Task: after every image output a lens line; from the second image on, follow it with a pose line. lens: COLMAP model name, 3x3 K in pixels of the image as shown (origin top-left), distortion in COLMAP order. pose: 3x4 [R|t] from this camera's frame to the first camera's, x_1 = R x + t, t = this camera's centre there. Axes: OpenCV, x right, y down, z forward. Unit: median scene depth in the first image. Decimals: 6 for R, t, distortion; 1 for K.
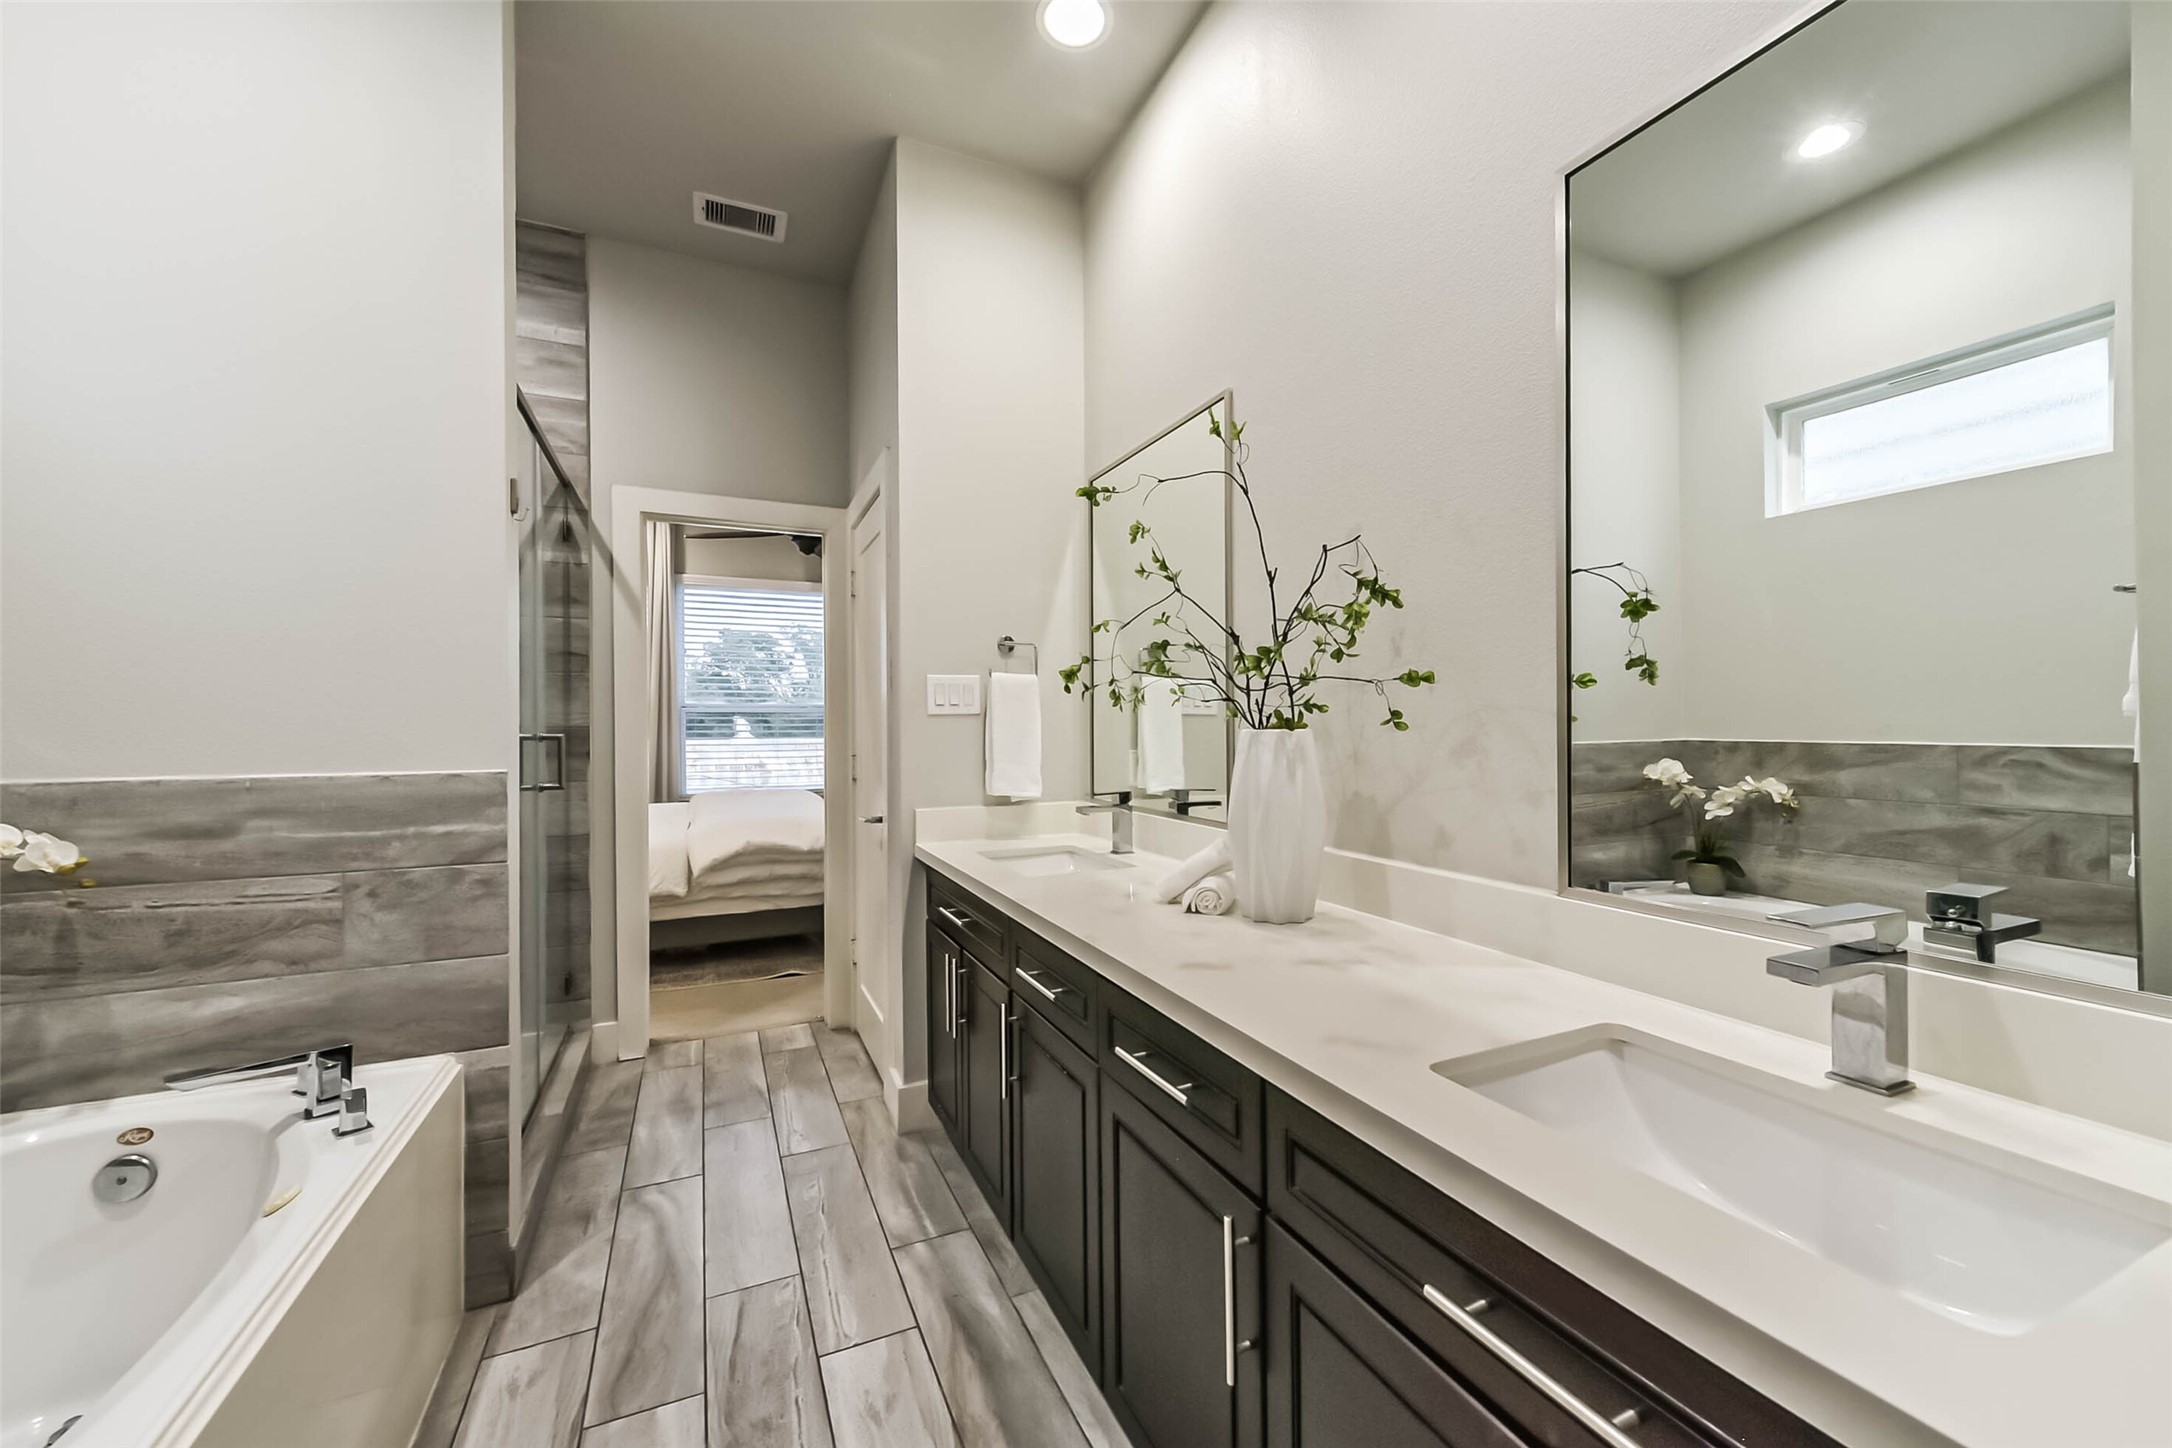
lens RADIAL K [[847.4, 0, 1102.0], [0, 847.4, 719.7], [0, 0, 1]] dist [0.010514, -0.000035]
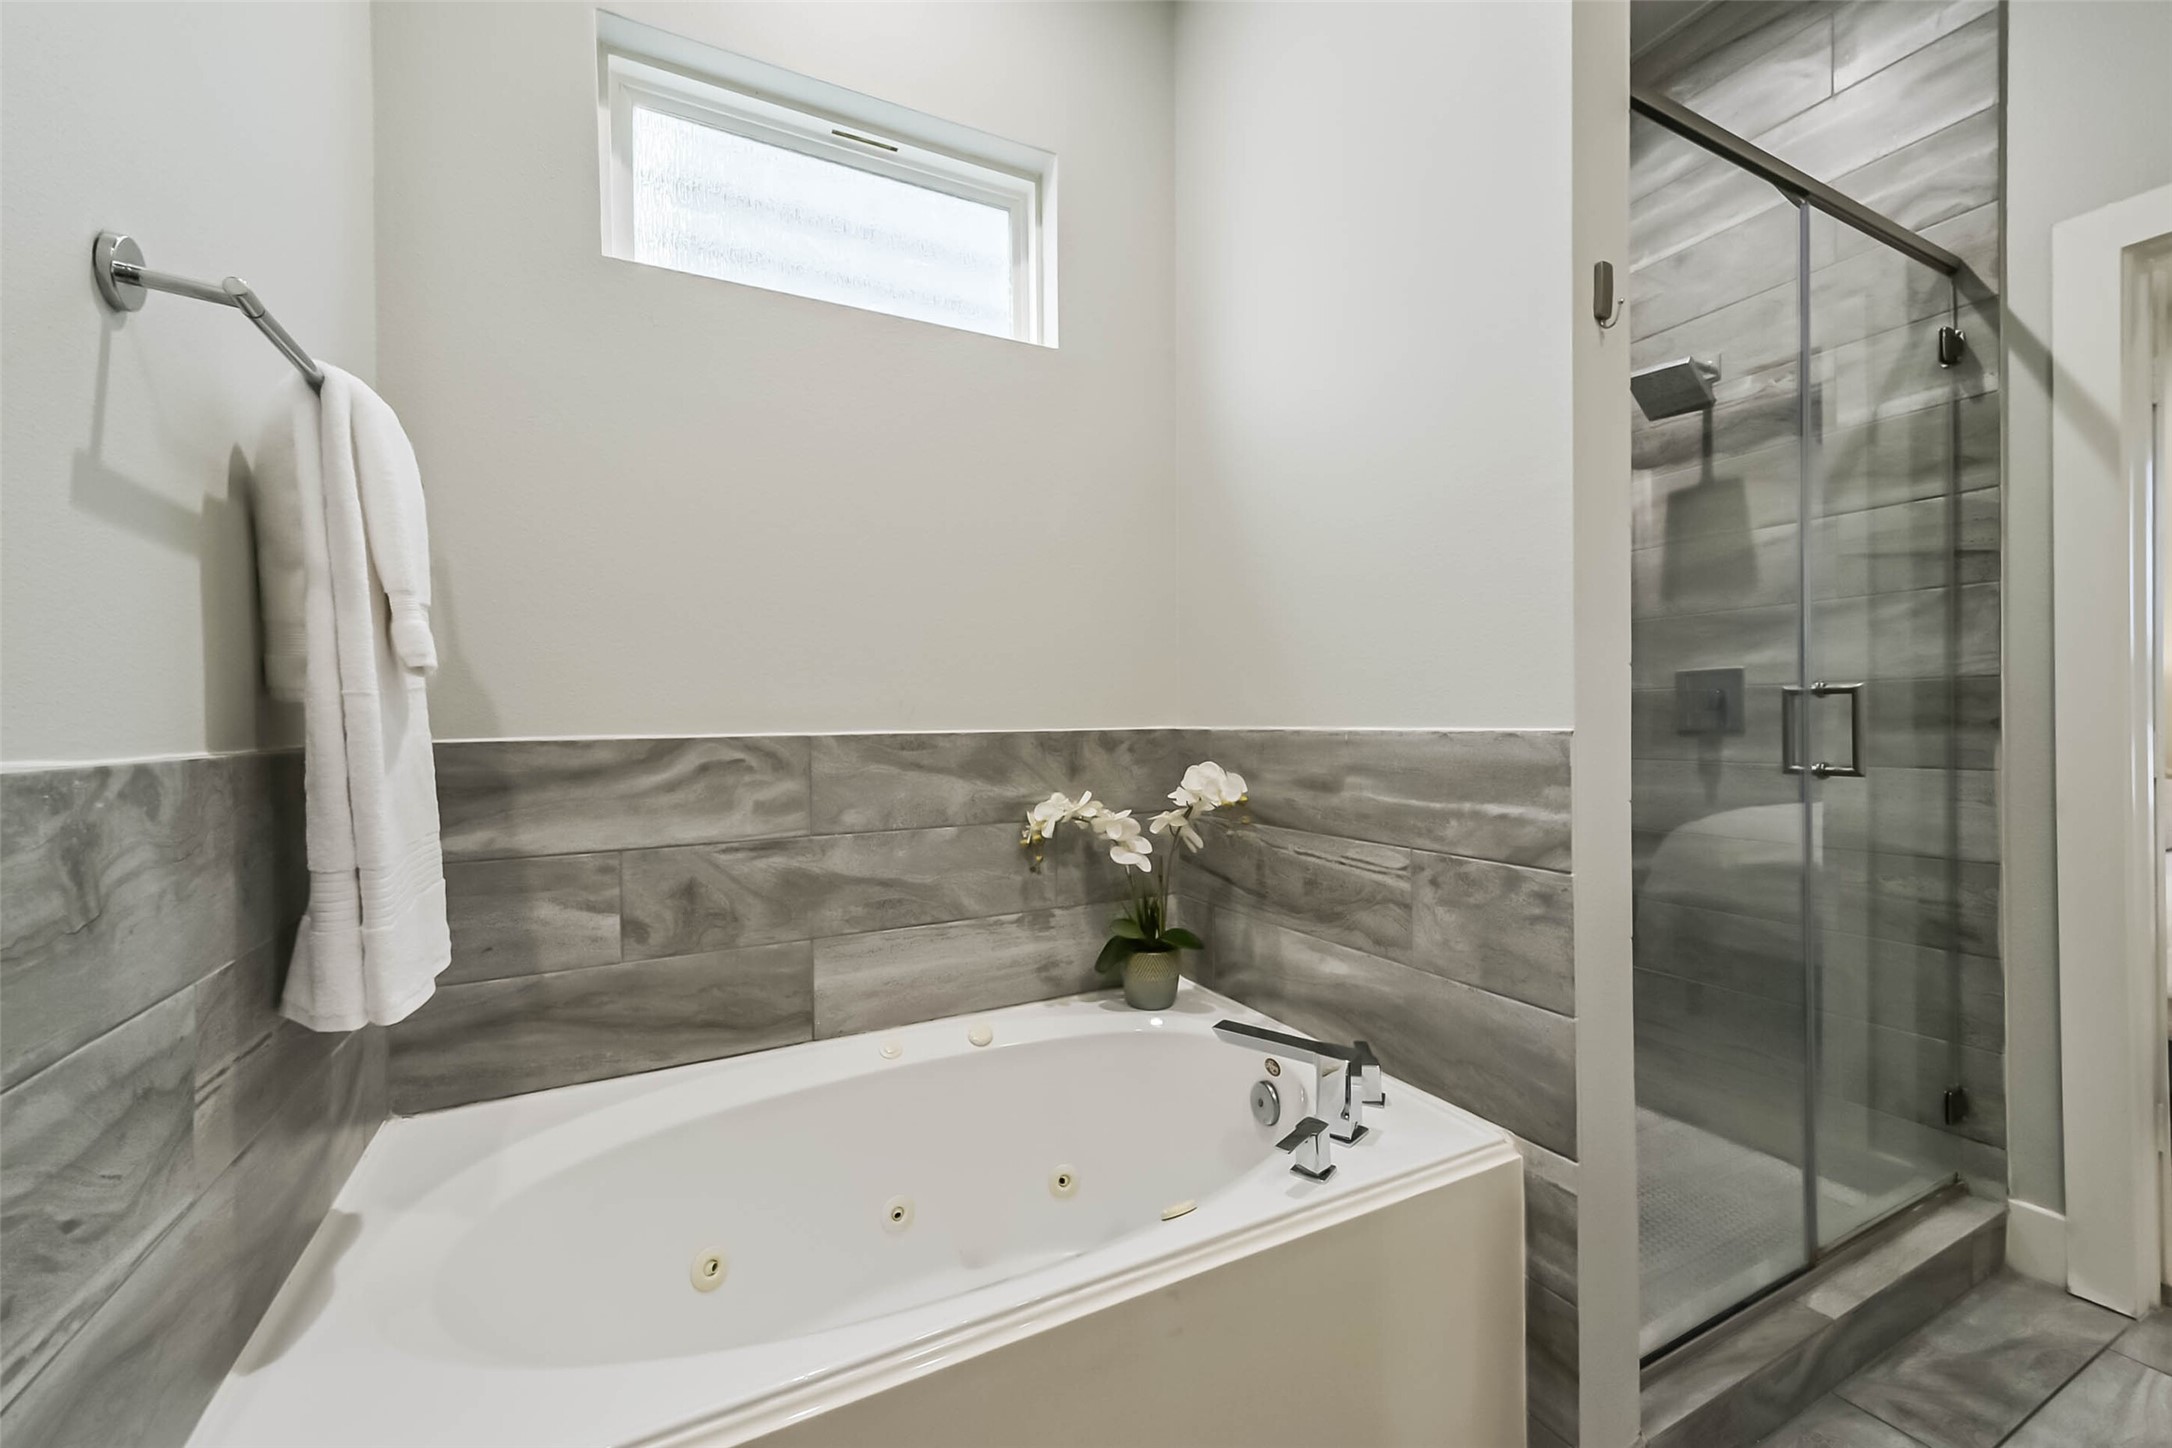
lens RADIAL K [[858.2, 0, 1082.6], [0, 858.2, 727.2], [0, 0, 1]] dist [0.005945, -0.000096]
pose [[0.033241, 0.011216, -0.999384, -0.051078], [0.016180, 0.999800, 0.011758, 0.031409], [0.999316, -0.016561, 0.033052, 0.434060]]
